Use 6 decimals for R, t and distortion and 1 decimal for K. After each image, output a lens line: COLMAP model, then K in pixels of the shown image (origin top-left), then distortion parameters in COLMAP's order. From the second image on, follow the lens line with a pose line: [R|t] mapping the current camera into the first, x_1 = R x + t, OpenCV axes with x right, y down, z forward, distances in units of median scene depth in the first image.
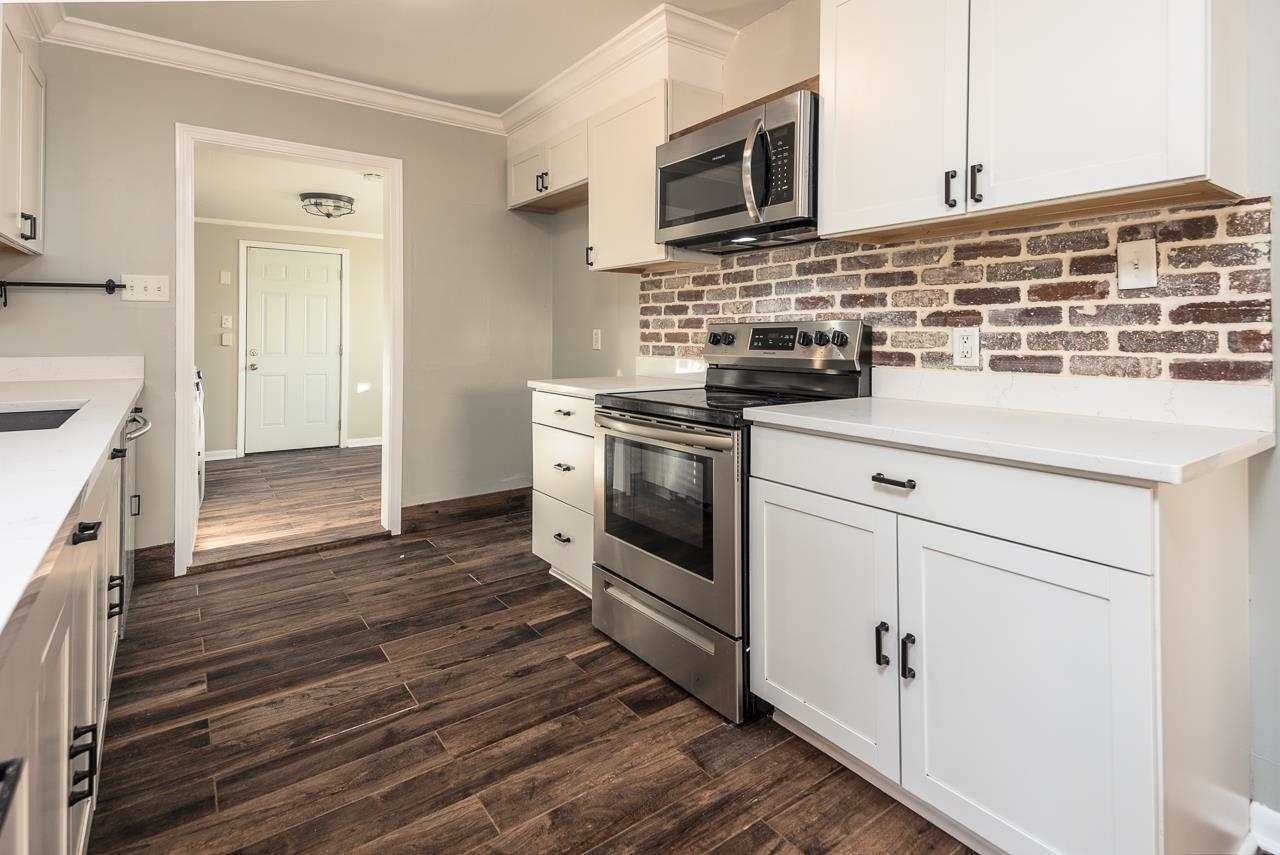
lens RADIAL K [[606.4, 0, 641.8], [0, 606.4, 339.6], [0, 0, 1]] dist [0.047539, -0.017759]
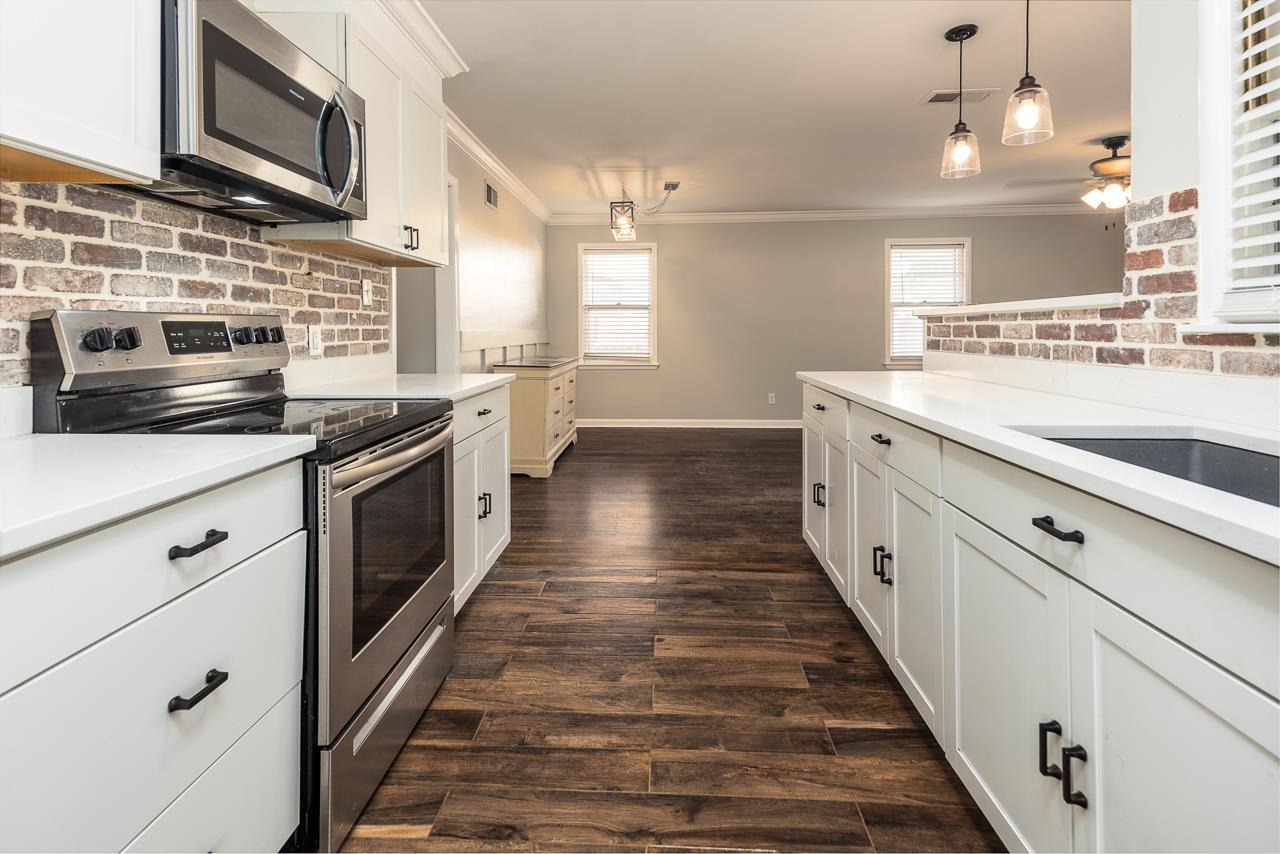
lens RADIAL K [[606.4, 0, 663.6], [0, 606.4, 317.2], [0, 0, 1]] dist [0.047539, -0.017759]
pose [[-0.794550, 0.005273, 0.607176, -0.746642], [-0.003773, 0.999900, -0.013622, -0.019306], [-0.607187, -0.013114, -0.794451, 1.428238]]
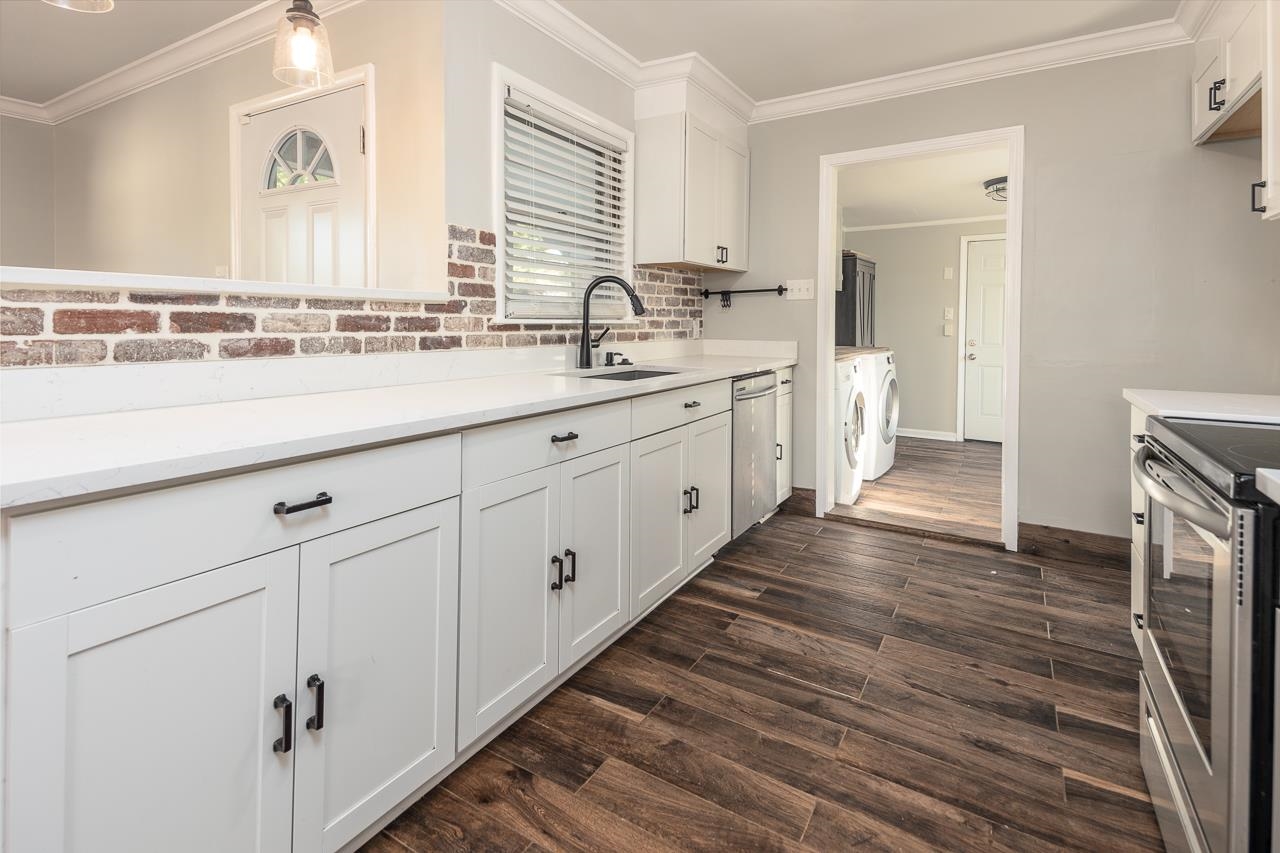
lens RADIAL K [[606.4, 0, 635.3], [0, 606.4, 336.2], [0, 0, 1]] dist [0.047539, -0.017759]
pose [[0.366400, 0.006327, -0.930436, 0.384274], [0.001583, 0.999971, 0.007423, 0.001938], [0.930456, -0.004193, 0.366380, 0.277996]]
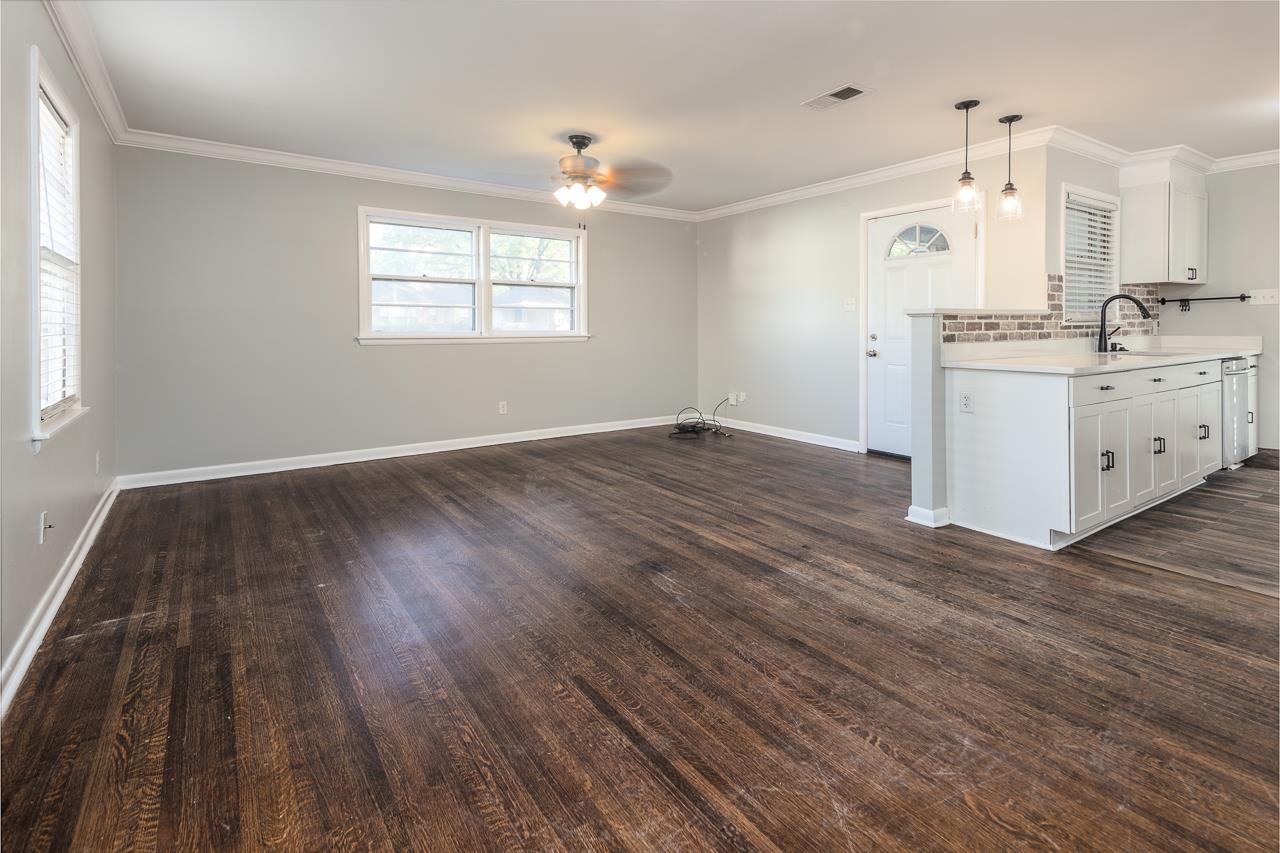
lens RADIAL K [[606.4, 0, 633.9], [0, 606.4, 332.5], [0, 0, 1]] dist [0.047539, -0.017759]
pose [[-0.044138, -0.002580, -0.999022, 1.405393], [0.006074, 0.999977, -0.002851, 0.007505], [0.999007, -0.006194, -0.044121, -0.935802]]
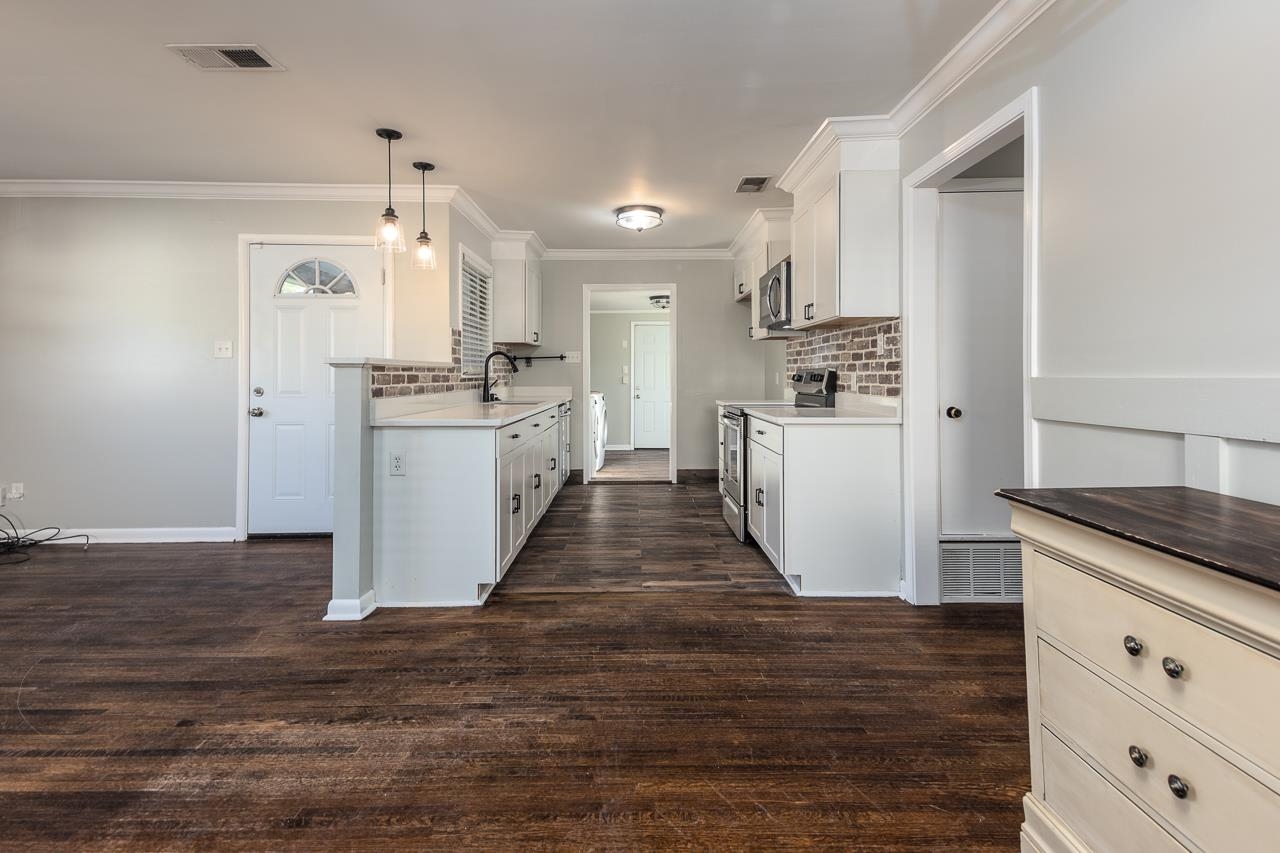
lens RADIAL K [[606.4, 0, 642.9], [0, 606.4, 372.2], [0, 0, 1]] dist [0.047539, -0.017759]
pose [[0.807932, -0.015377, -0.589076, 1.049266], [0.009886, 0.999872, -0.012542, -0.000952], [0.589193, 0.004309, 0.807981, -0.954045]]
